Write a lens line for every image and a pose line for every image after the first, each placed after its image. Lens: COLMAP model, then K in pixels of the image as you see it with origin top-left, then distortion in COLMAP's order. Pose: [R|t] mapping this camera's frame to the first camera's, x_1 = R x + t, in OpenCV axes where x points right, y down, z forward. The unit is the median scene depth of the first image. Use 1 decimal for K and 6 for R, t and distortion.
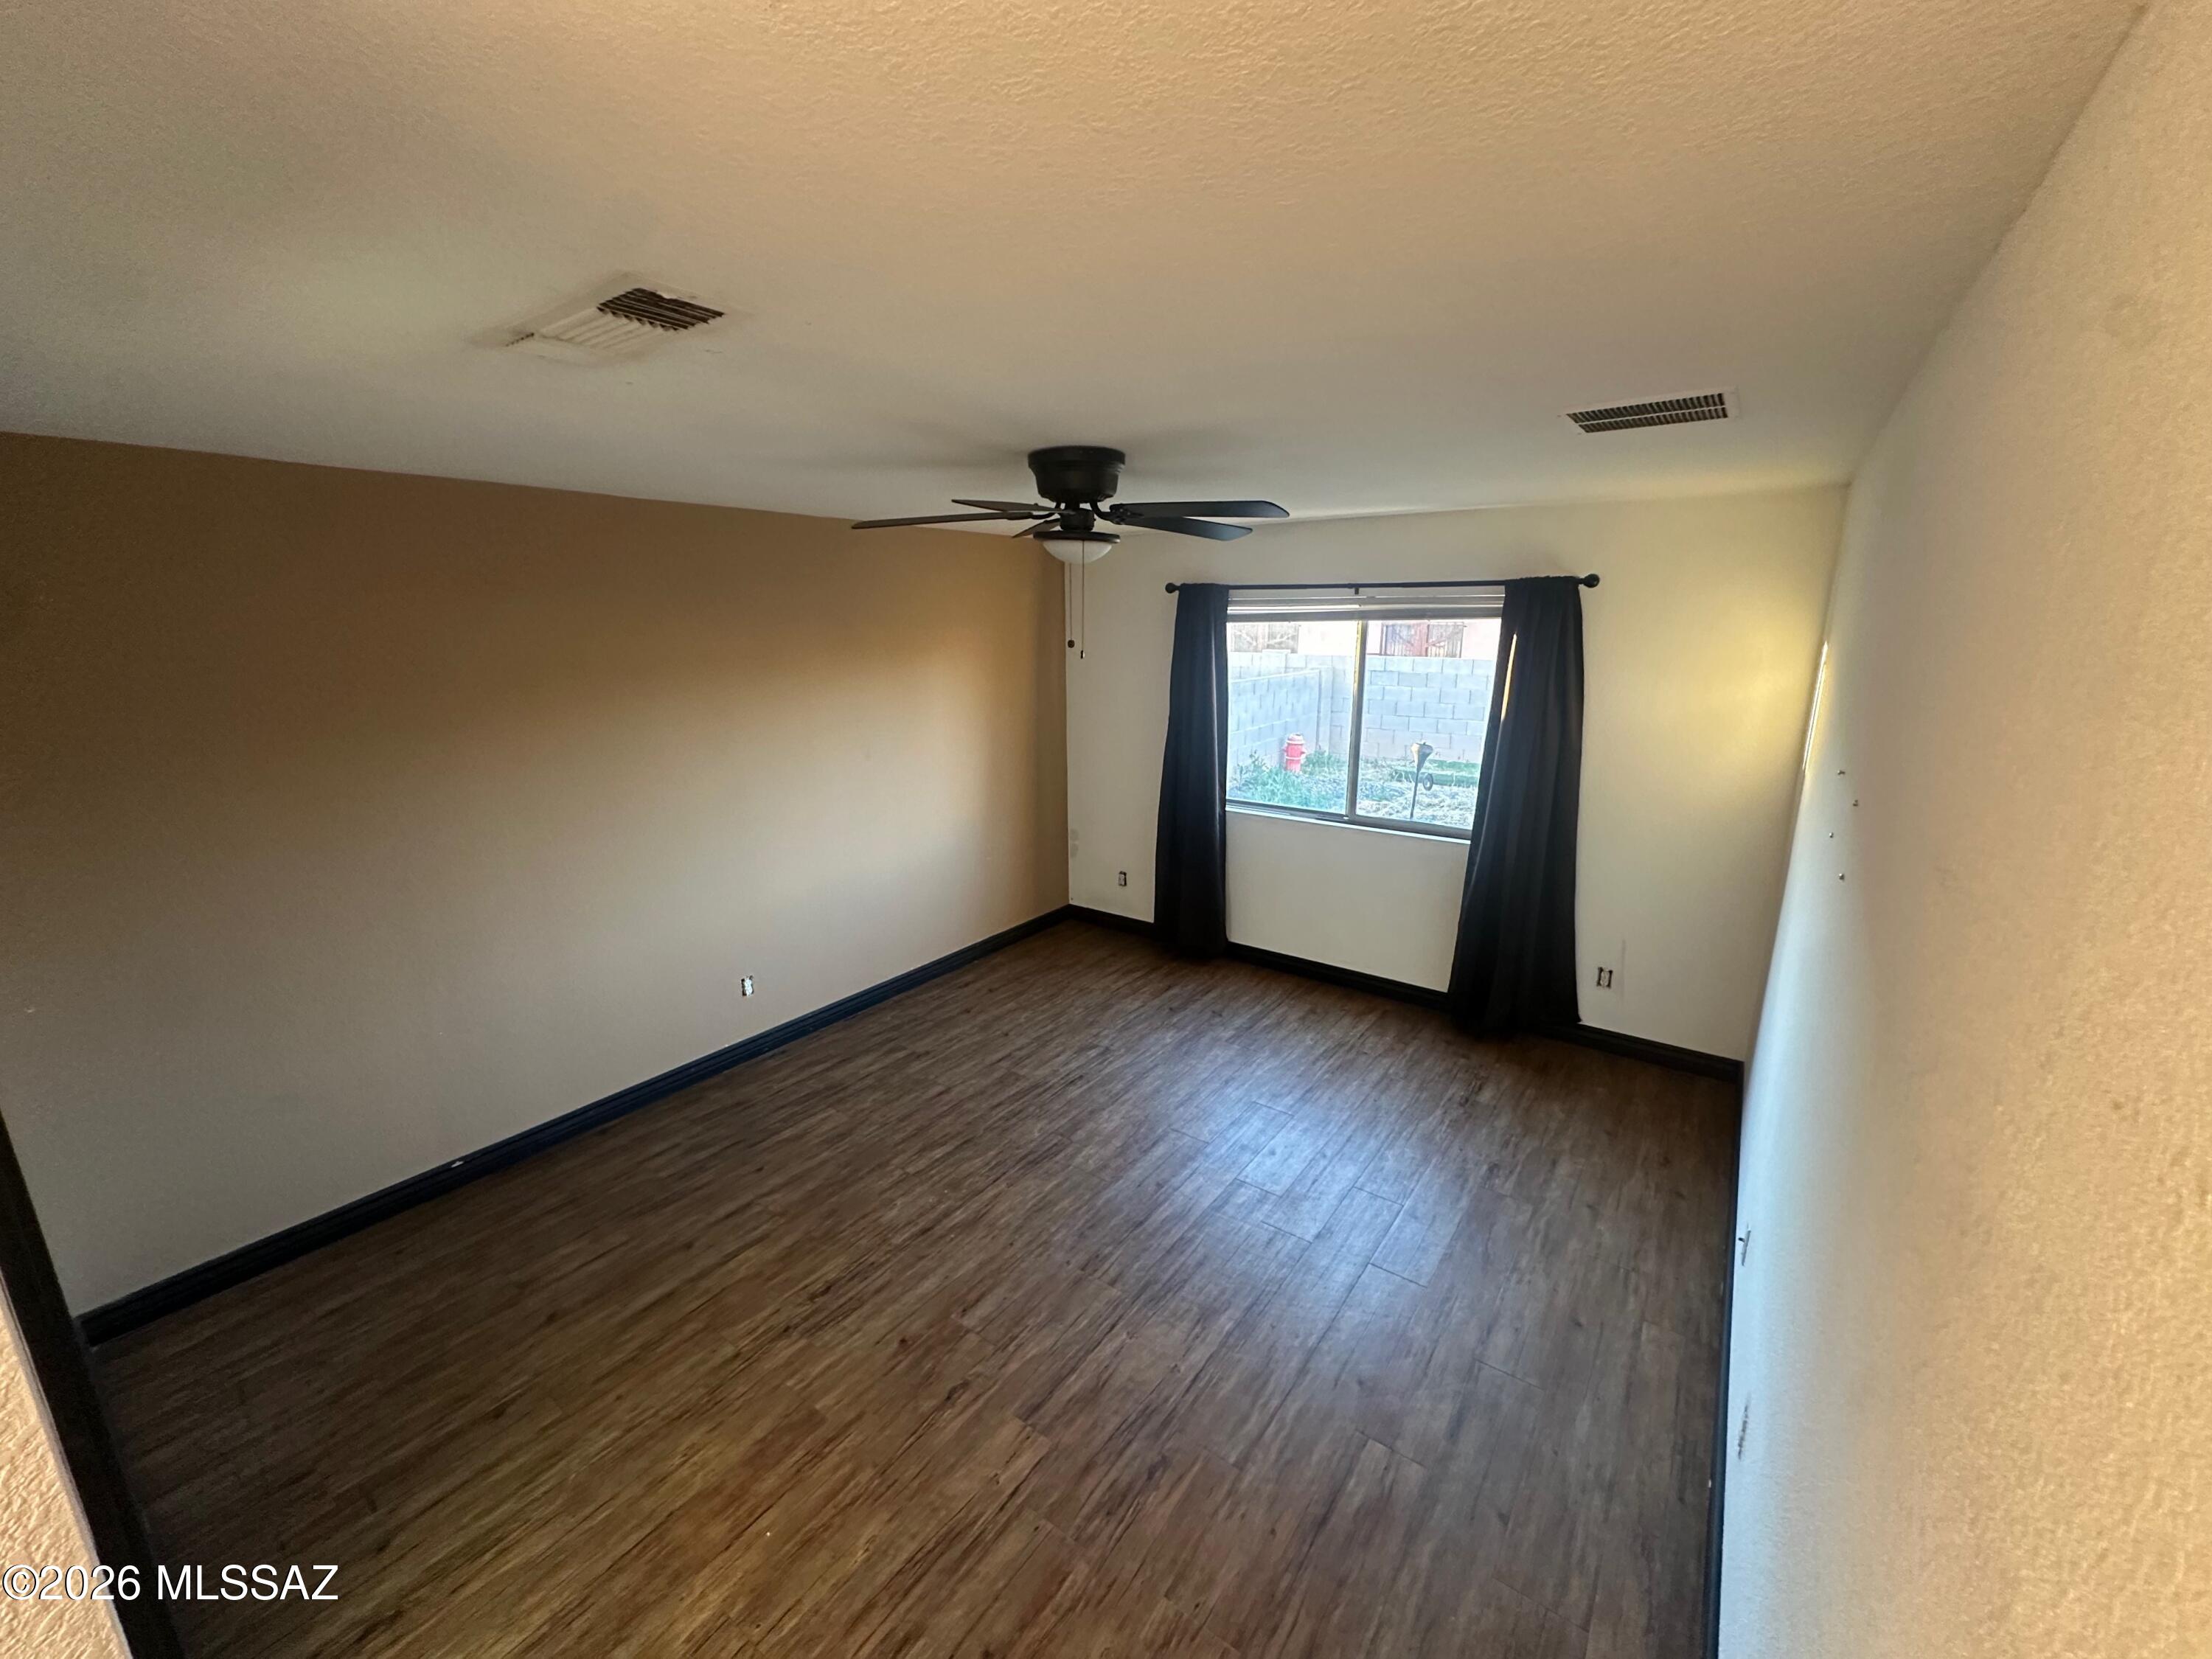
lens RADIAL K [[884.0, 0, 1110.4], [0, 884.0, 828.0], [0, 0, 1]] dist [-0.003714, 0.000957]
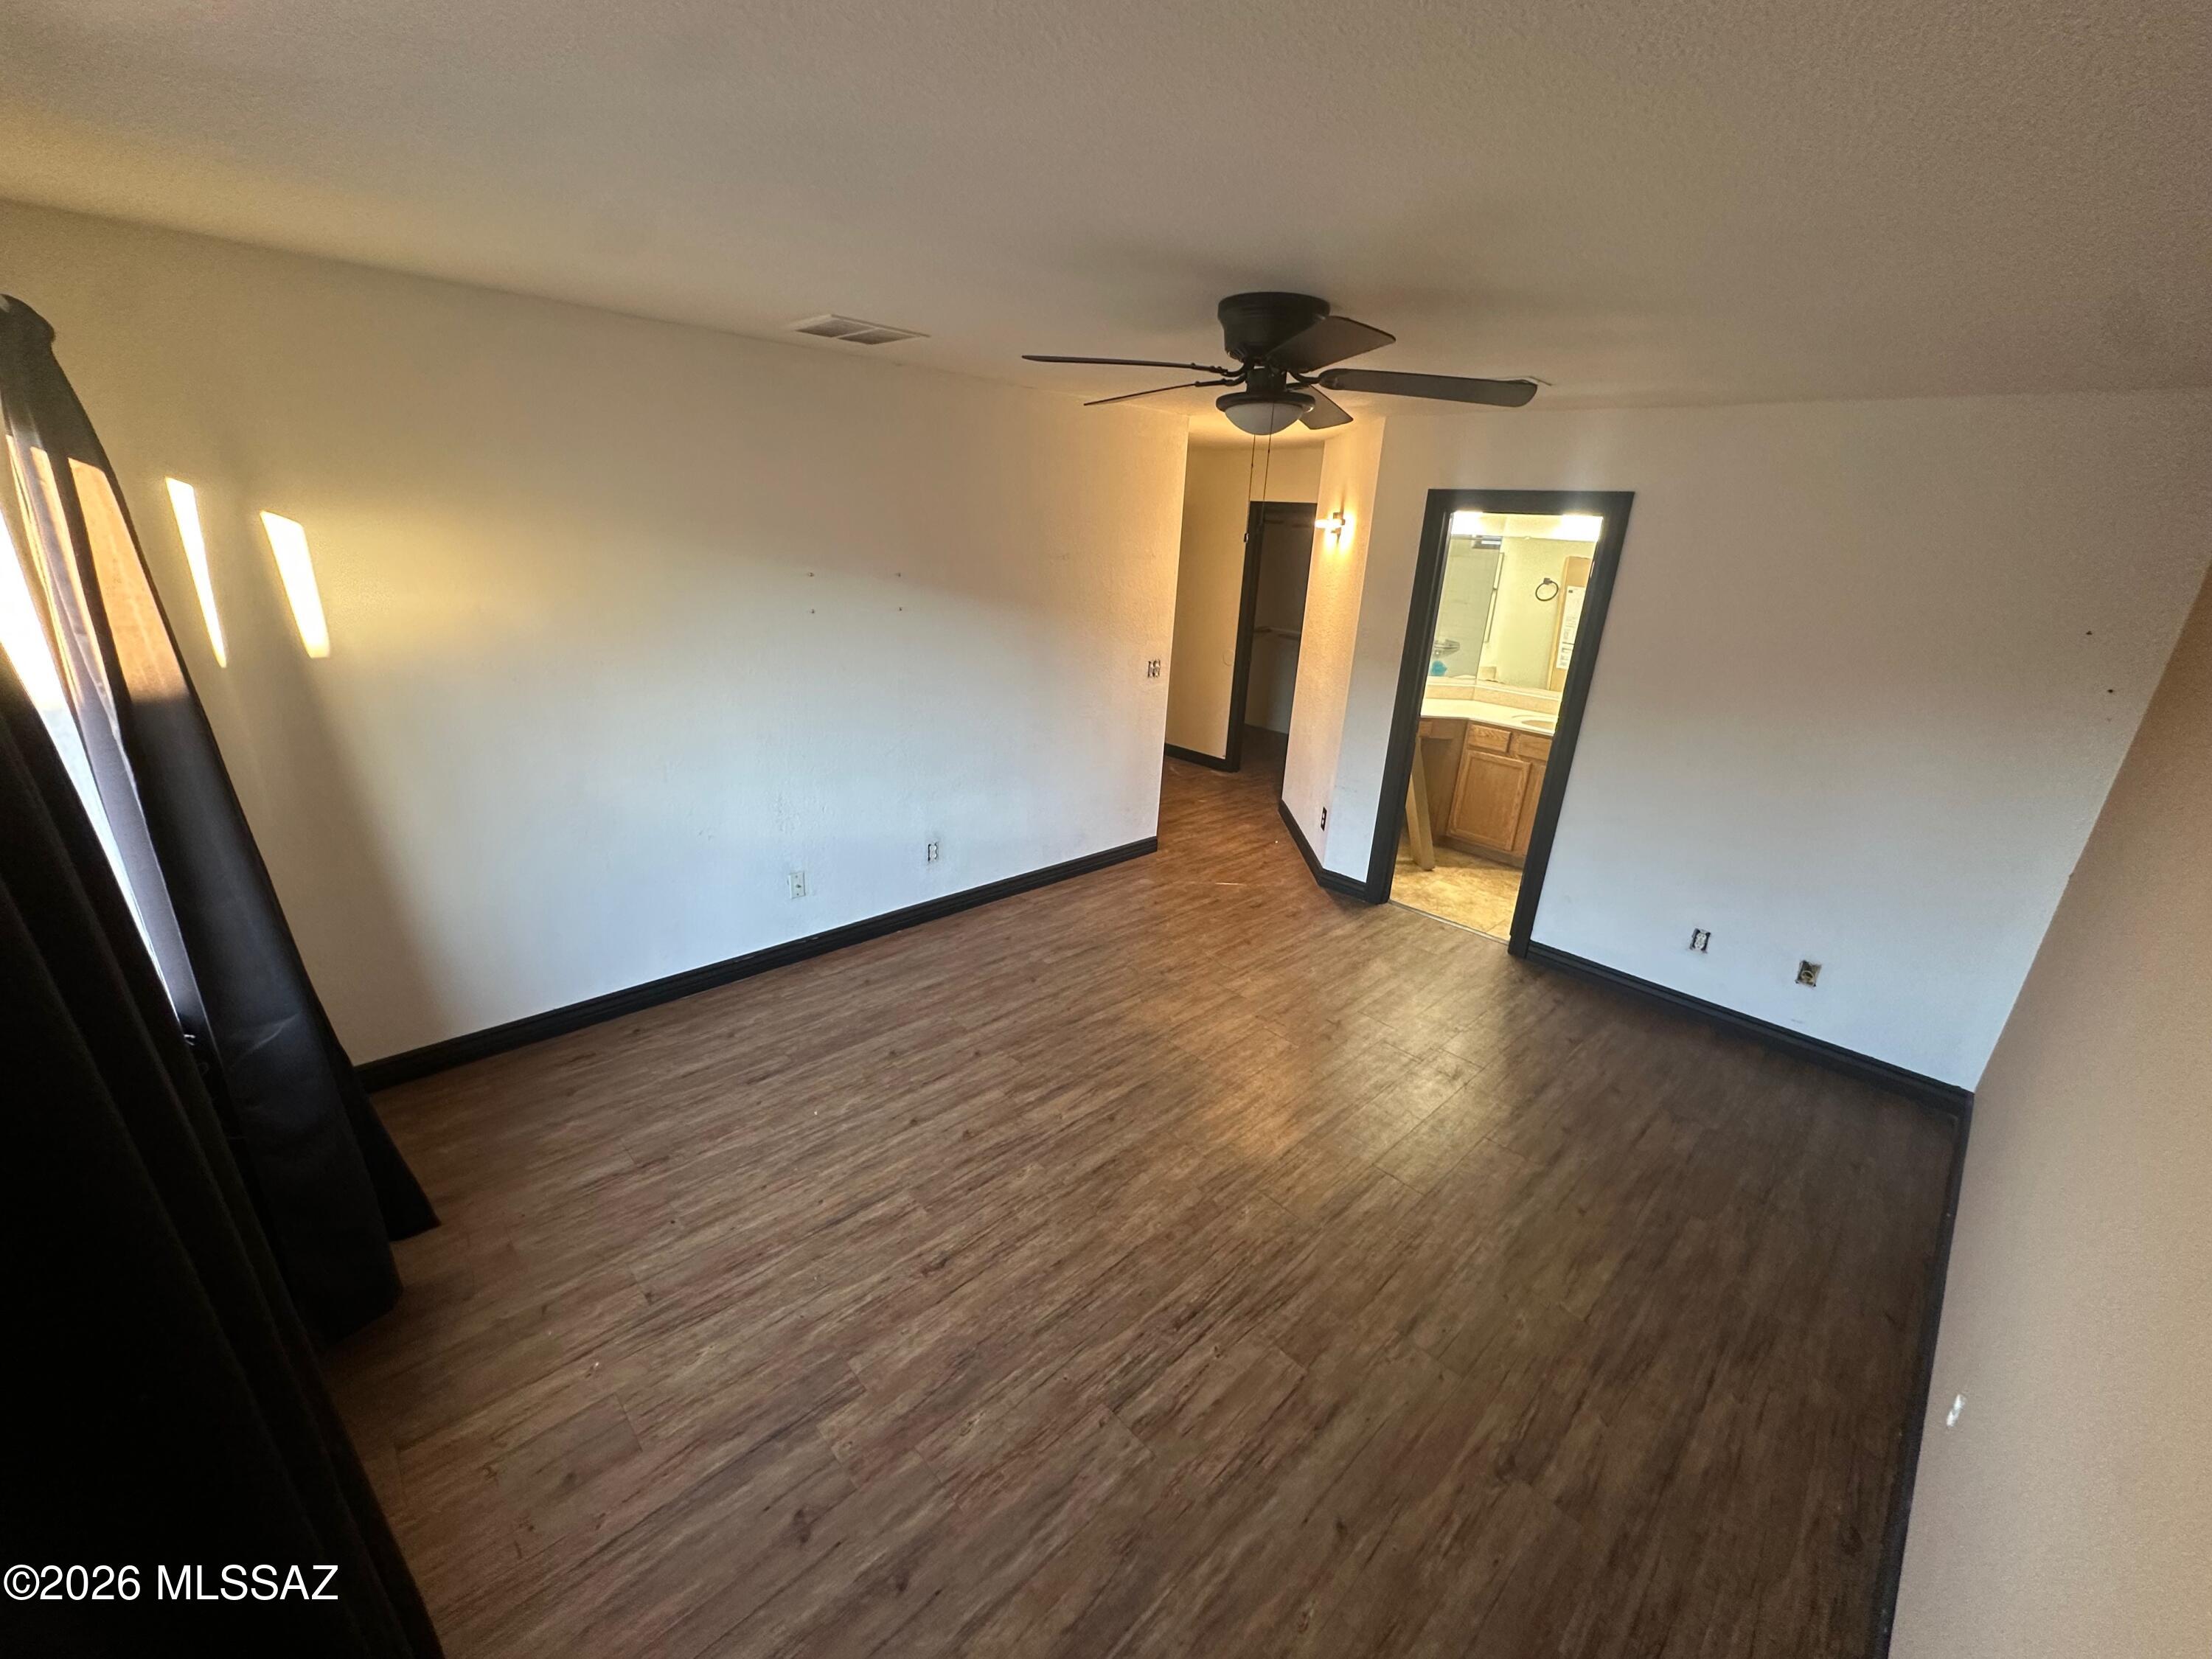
lens RADIAL K [[884.0, 0, 1102.2], [0, 884.0, 829.9], [0, 0, 1]] dist [-0.003714, 0.000957]
pose [[-0.981745, -0.106552, 0.157556, -0.040368], [-0.004863, 0.842146, 0.539227, -0.285447], [-0.190141, 0.528617, -0.827291, 1.273523]]
